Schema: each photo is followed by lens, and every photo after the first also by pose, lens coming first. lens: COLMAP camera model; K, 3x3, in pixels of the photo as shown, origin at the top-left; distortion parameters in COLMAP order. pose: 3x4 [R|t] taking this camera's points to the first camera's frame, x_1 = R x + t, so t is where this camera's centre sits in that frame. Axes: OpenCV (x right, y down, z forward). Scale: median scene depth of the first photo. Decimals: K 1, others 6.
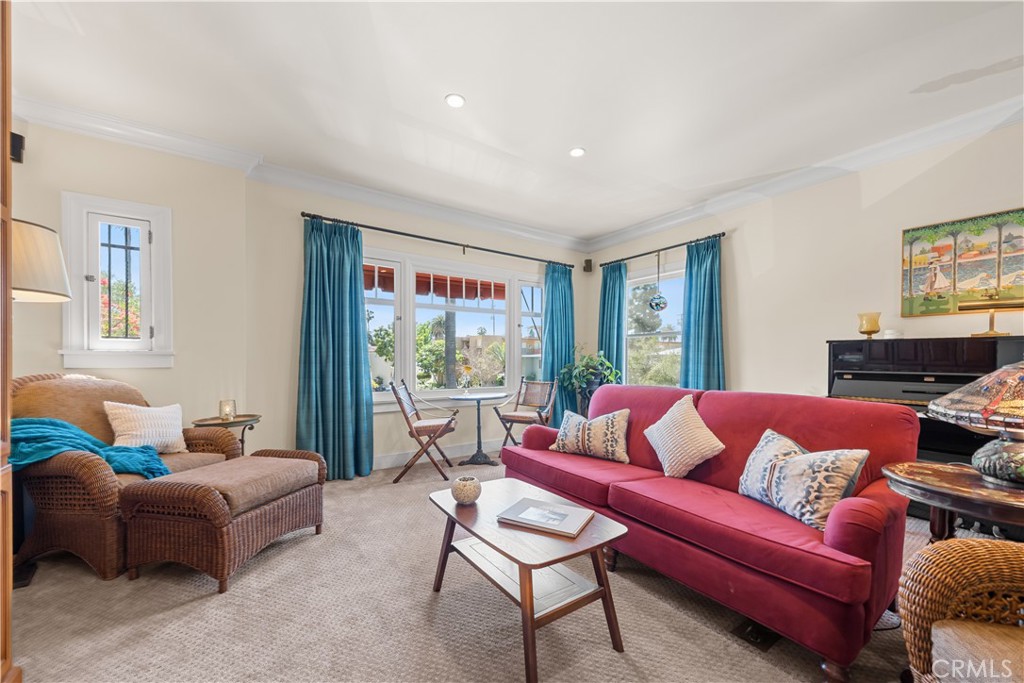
lens RADIAL K [[391.6, 0, 508.7], [0, 391.6, 366.6], [0, 0, 1]] dist [0.000316, 0.000038]
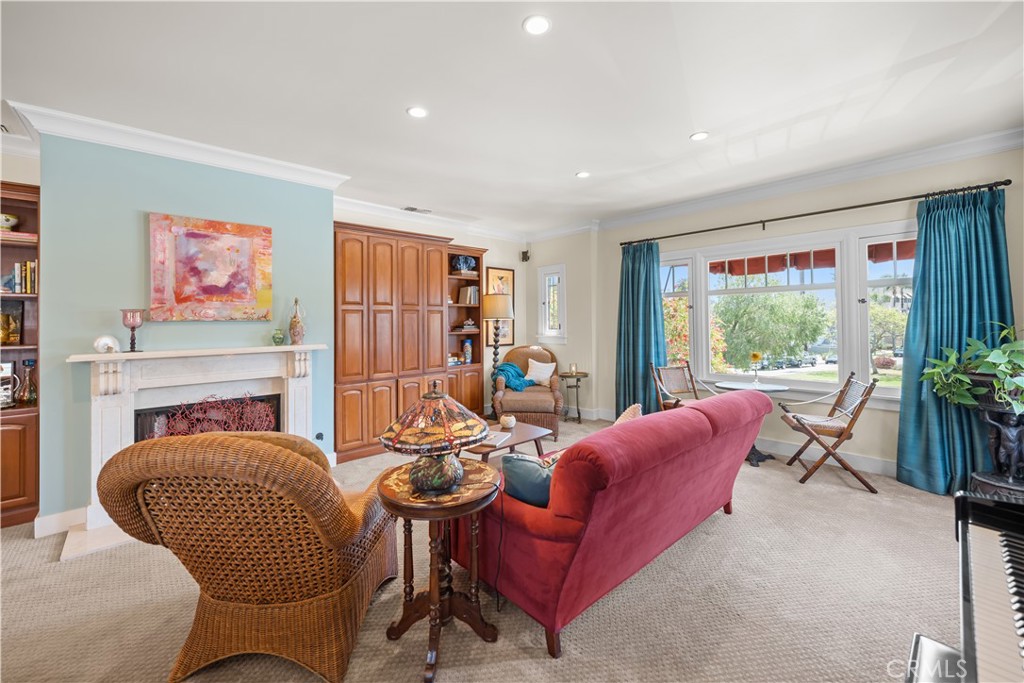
lens RADIAL K [[414.4, 0, 509.3], [0, 414.4, 317.9], [0, 0, 1]] dist [-0.000713, 0.000376]
pose [[0.145119, -0.015156, -0.989298, 0.865439], [-0.008415, 0.999828, -0.016552, -0.069304], [0.989378, 0.010727, 0.144966, 0.314676]]
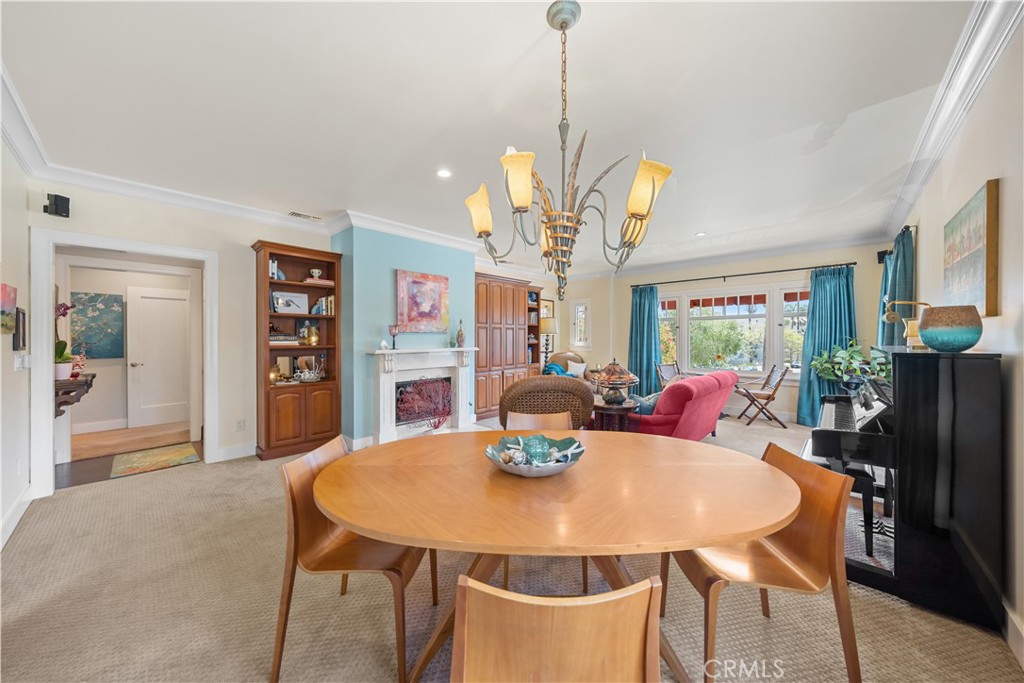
lens RADIAL K [[350.7, 0, 512.0], [0, 350.7, 341.5], [0, 0, 1]] dist [0.000391, -0.000074]
pose [[0.219441, 0.003493, -0.975620, 1.192710], [-0.015938, 0.999873, -0.000005, -0.046245], [0.975496, 0.015550, 0.219468, -0.120506]]
